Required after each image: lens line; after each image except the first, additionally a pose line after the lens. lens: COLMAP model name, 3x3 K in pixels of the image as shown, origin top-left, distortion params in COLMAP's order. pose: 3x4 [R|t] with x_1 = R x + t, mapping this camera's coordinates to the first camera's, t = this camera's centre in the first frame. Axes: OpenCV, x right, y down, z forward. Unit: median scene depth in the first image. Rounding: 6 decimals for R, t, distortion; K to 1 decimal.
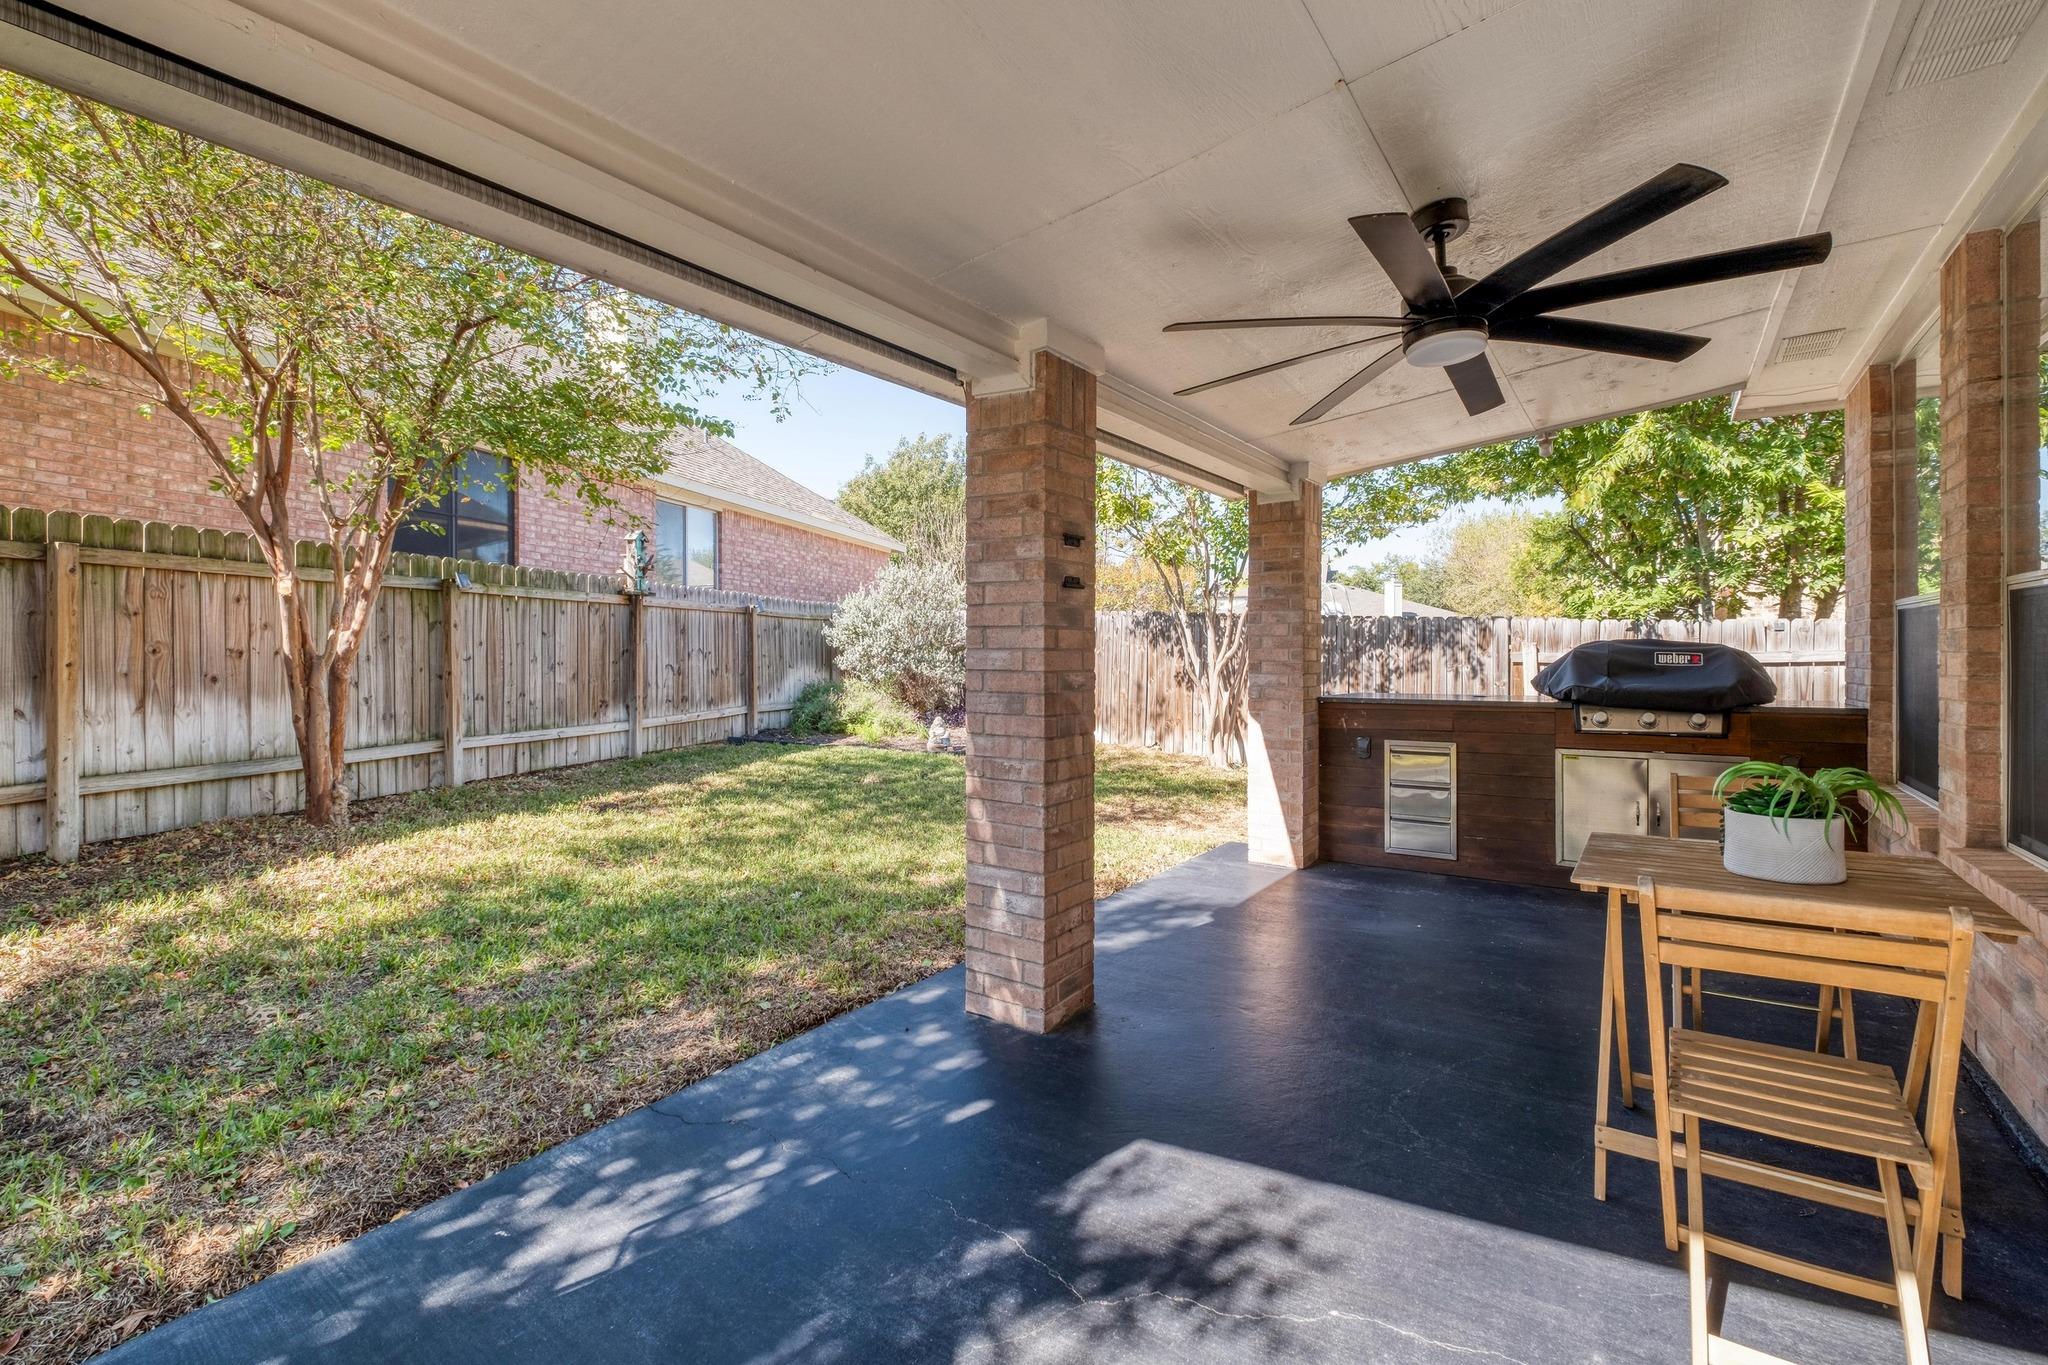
lens RADIAL K [[885.7, 0, 1022.8], [0, 885.7, 689.3], [0, 0, 1]] dist [0.001503, -0.000523]
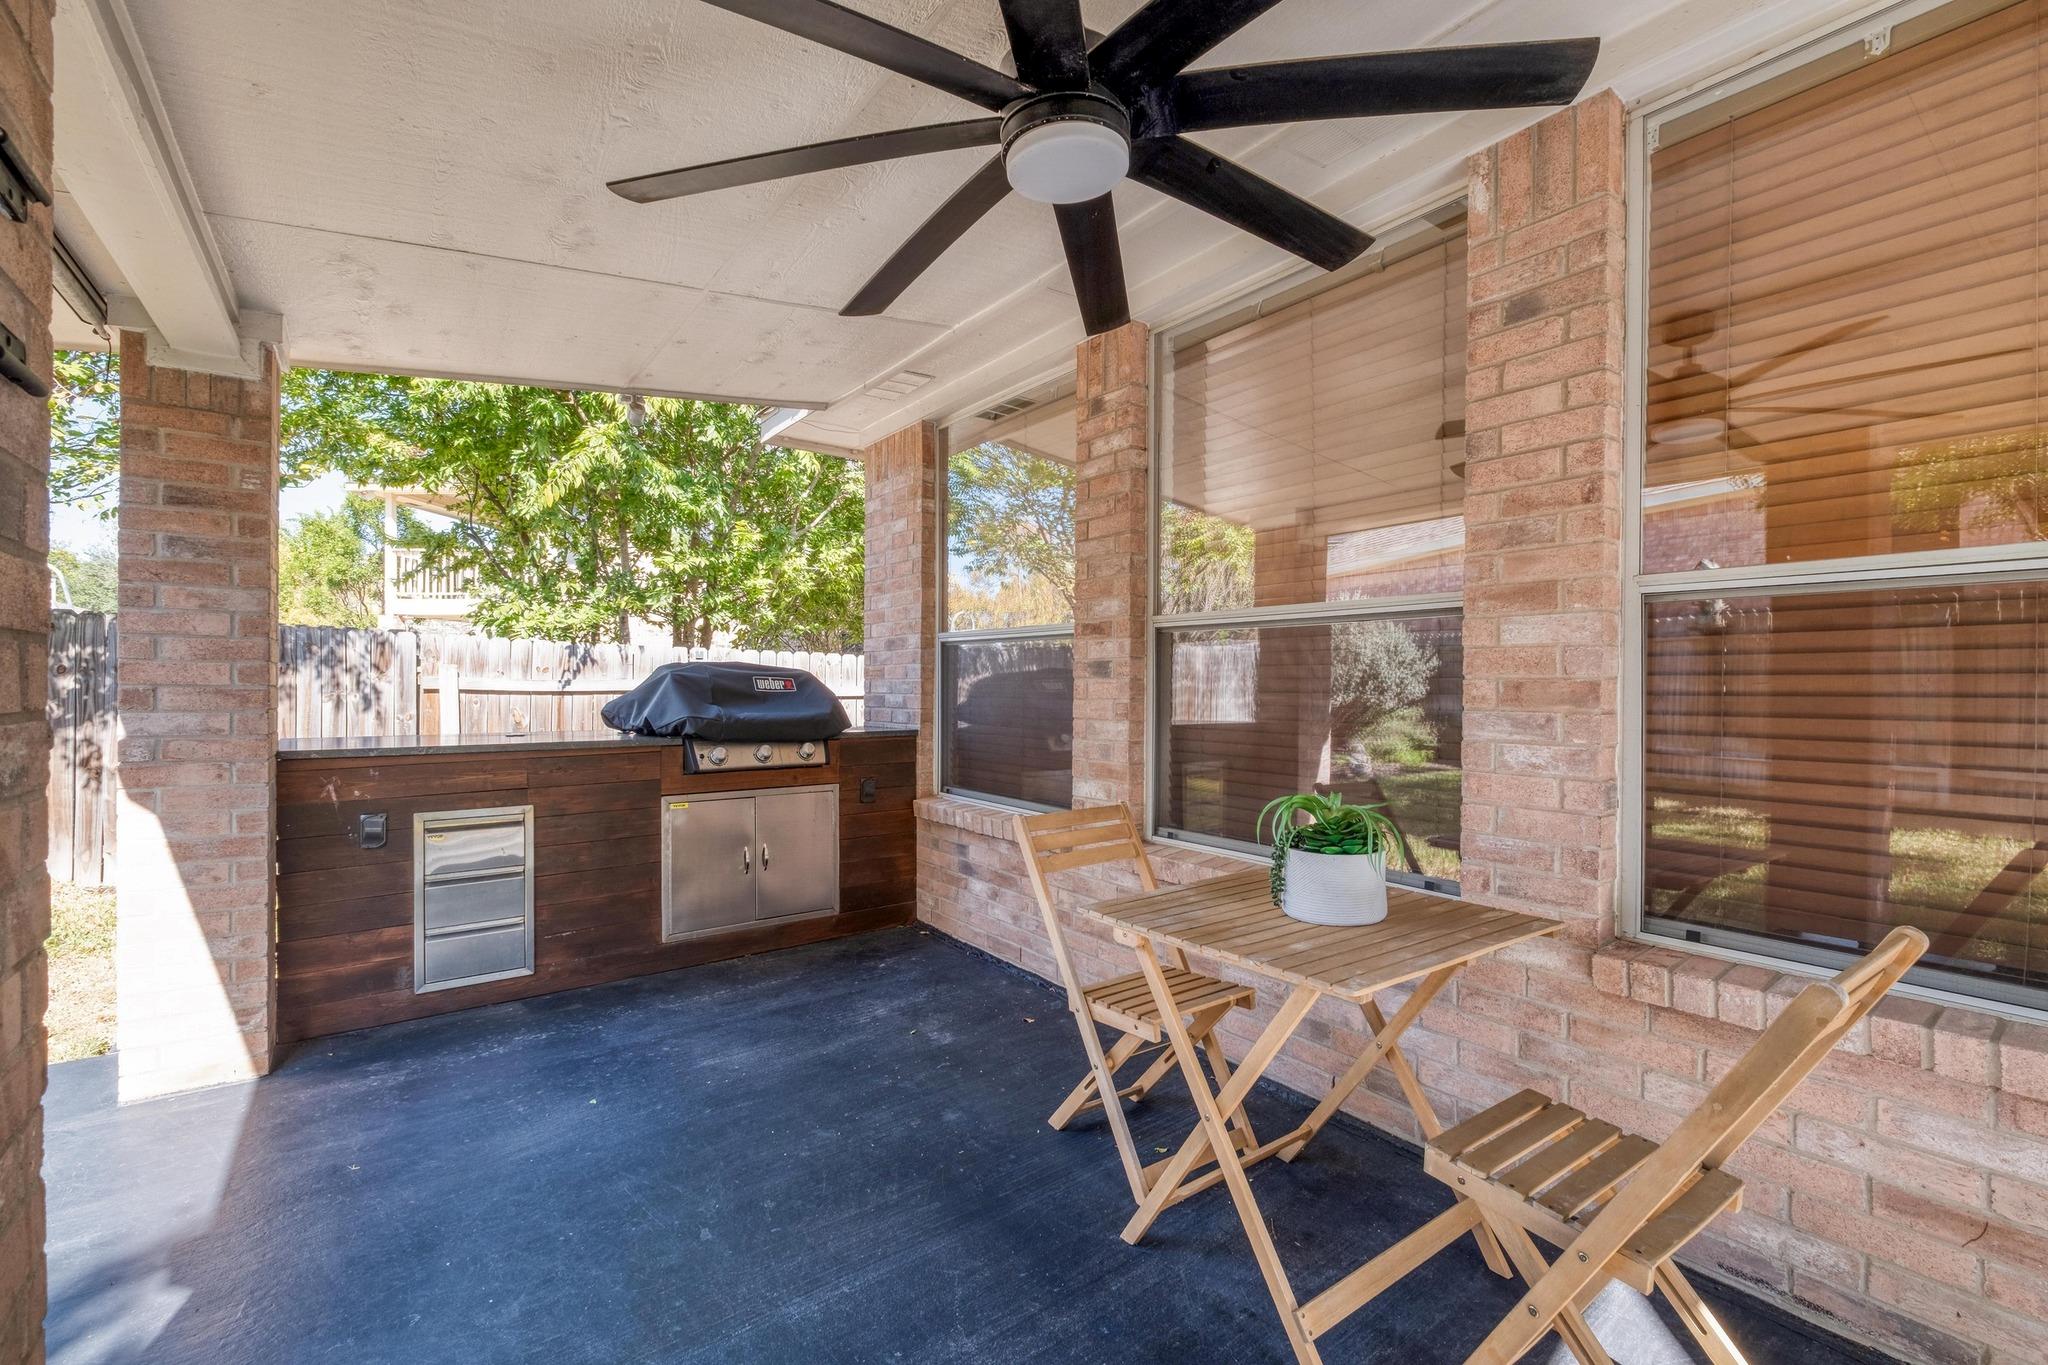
lens RADIAL K [[899.3, 0, 1026.0], [0, 899.3, 699.6], [0, 0, 1]] dist [-0.001660, -0.000632]
pose [[0.315326, -0.011374, 0.948915, -0.051542], [0.029930, 0.999550, 0.002035, -0.010757], [-0.948511, 0.027760, 0.315525, 0.389280]]
